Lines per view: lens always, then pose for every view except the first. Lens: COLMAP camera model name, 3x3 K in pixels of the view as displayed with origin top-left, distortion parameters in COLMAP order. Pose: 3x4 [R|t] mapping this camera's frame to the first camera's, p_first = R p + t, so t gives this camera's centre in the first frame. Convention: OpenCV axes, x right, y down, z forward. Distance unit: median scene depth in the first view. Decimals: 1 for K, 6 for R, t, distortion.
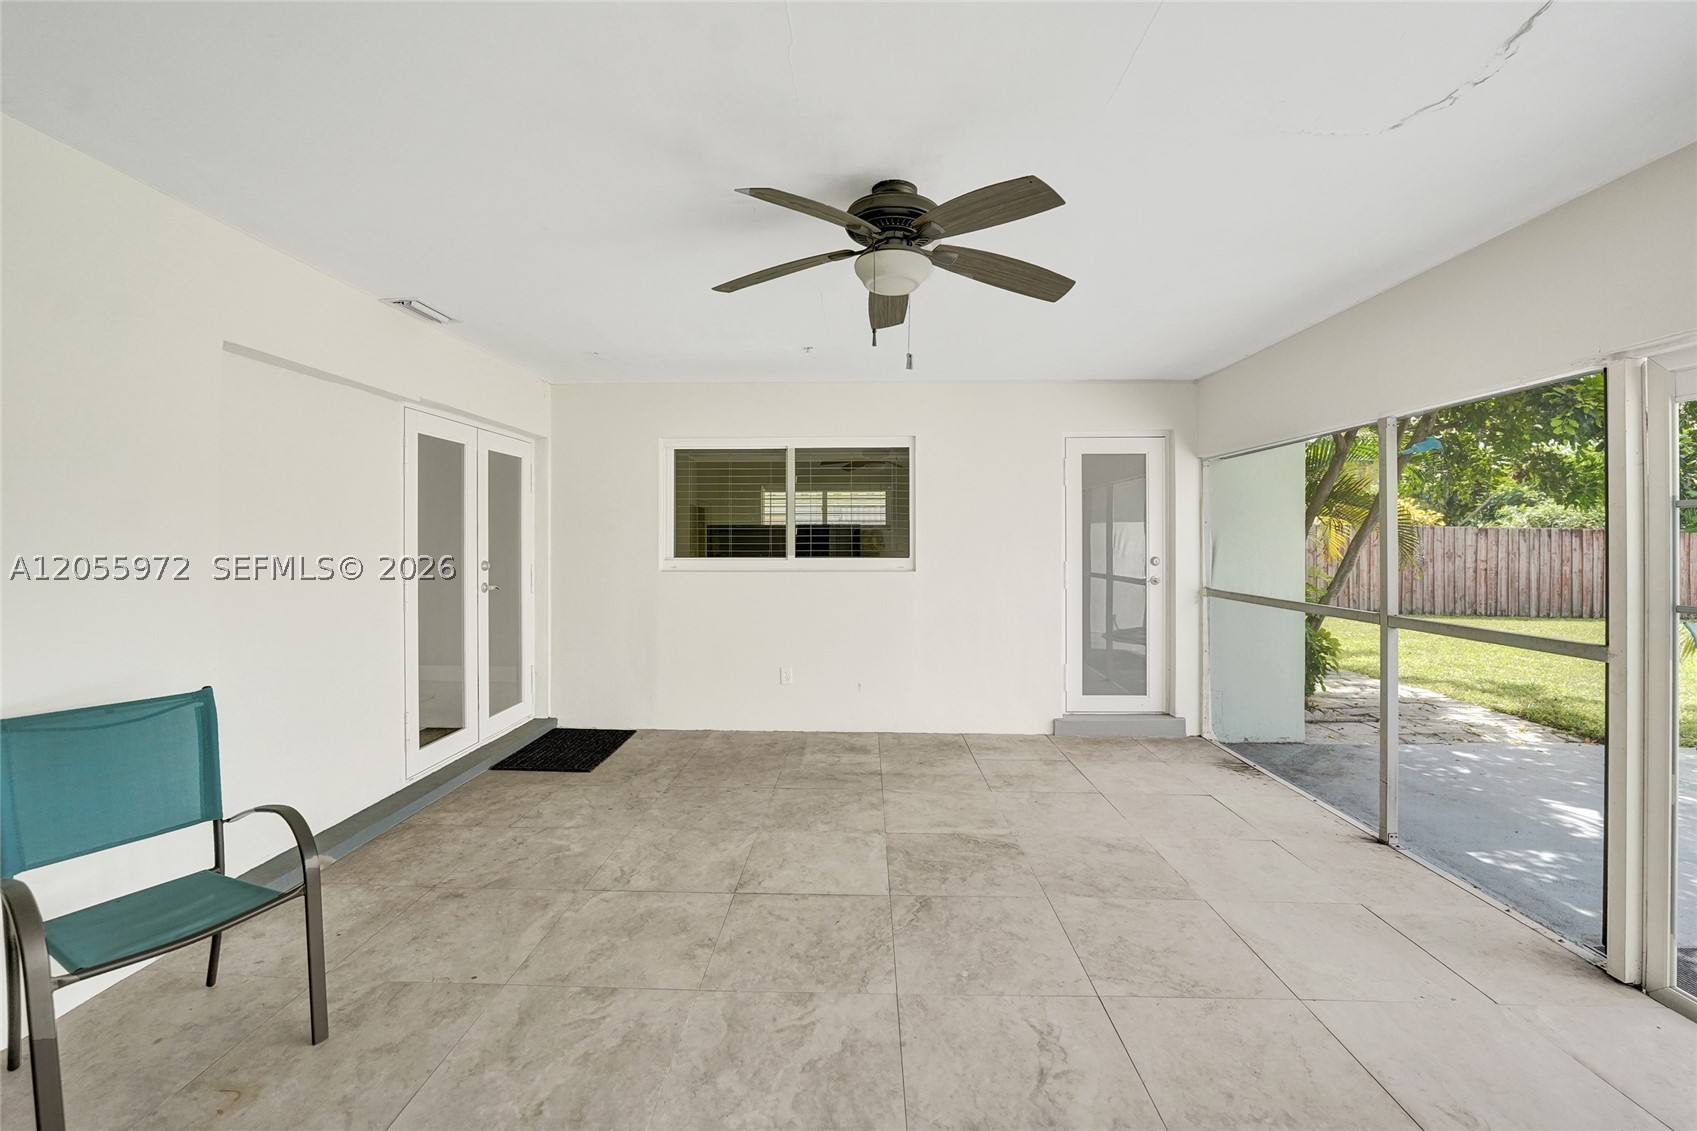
lens RADIAL K [[732.8, 0, 835.4], [0, 732.8, 576.2], [0, 0, 1]] dist [-0.022483, 0.000274]
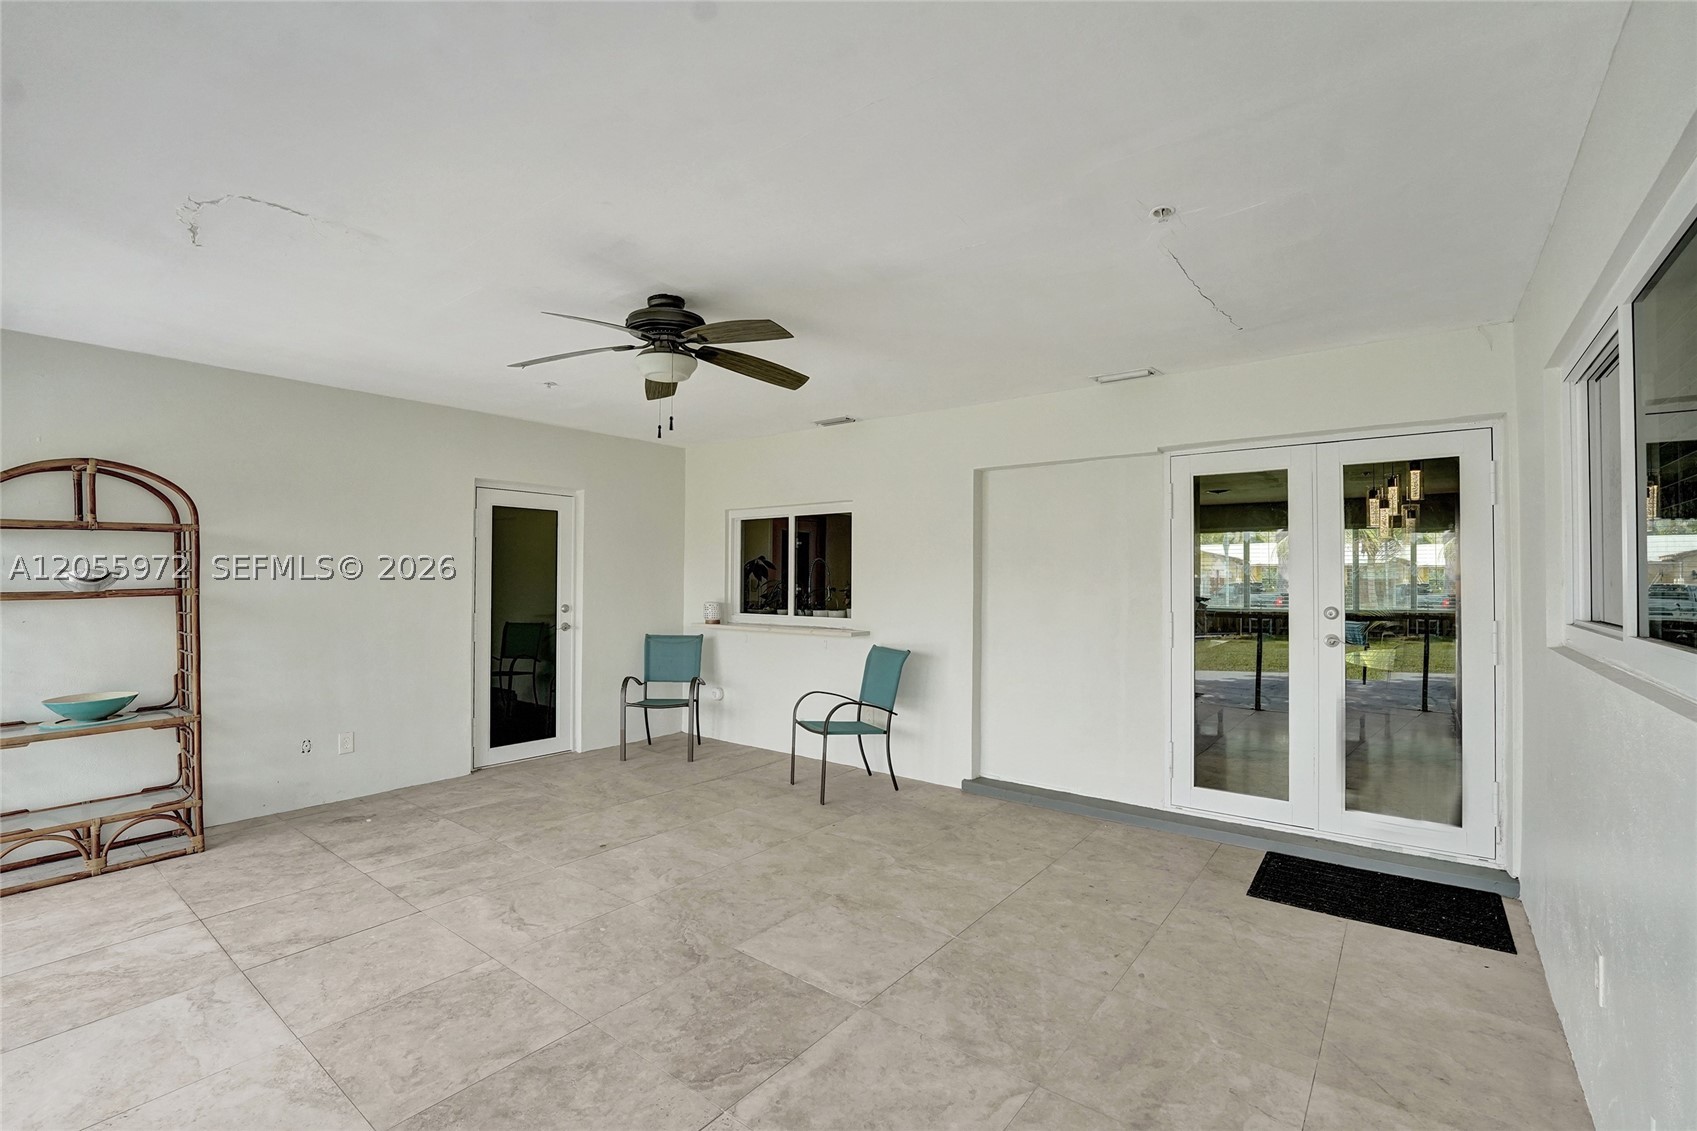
lens RADIAL K [[730.6, 0, 852.5], [0, 730.6, 562.1], [0, 0, 1]] dist [-0.026551, 0.000174]
pose [[-0.579859, -0.022030, -0.814419, 0.713776], [-0.043279, 0.999056, 0.003789, -0.081365], [0.813566, 0.037444, -0.580265, 1.528148]]
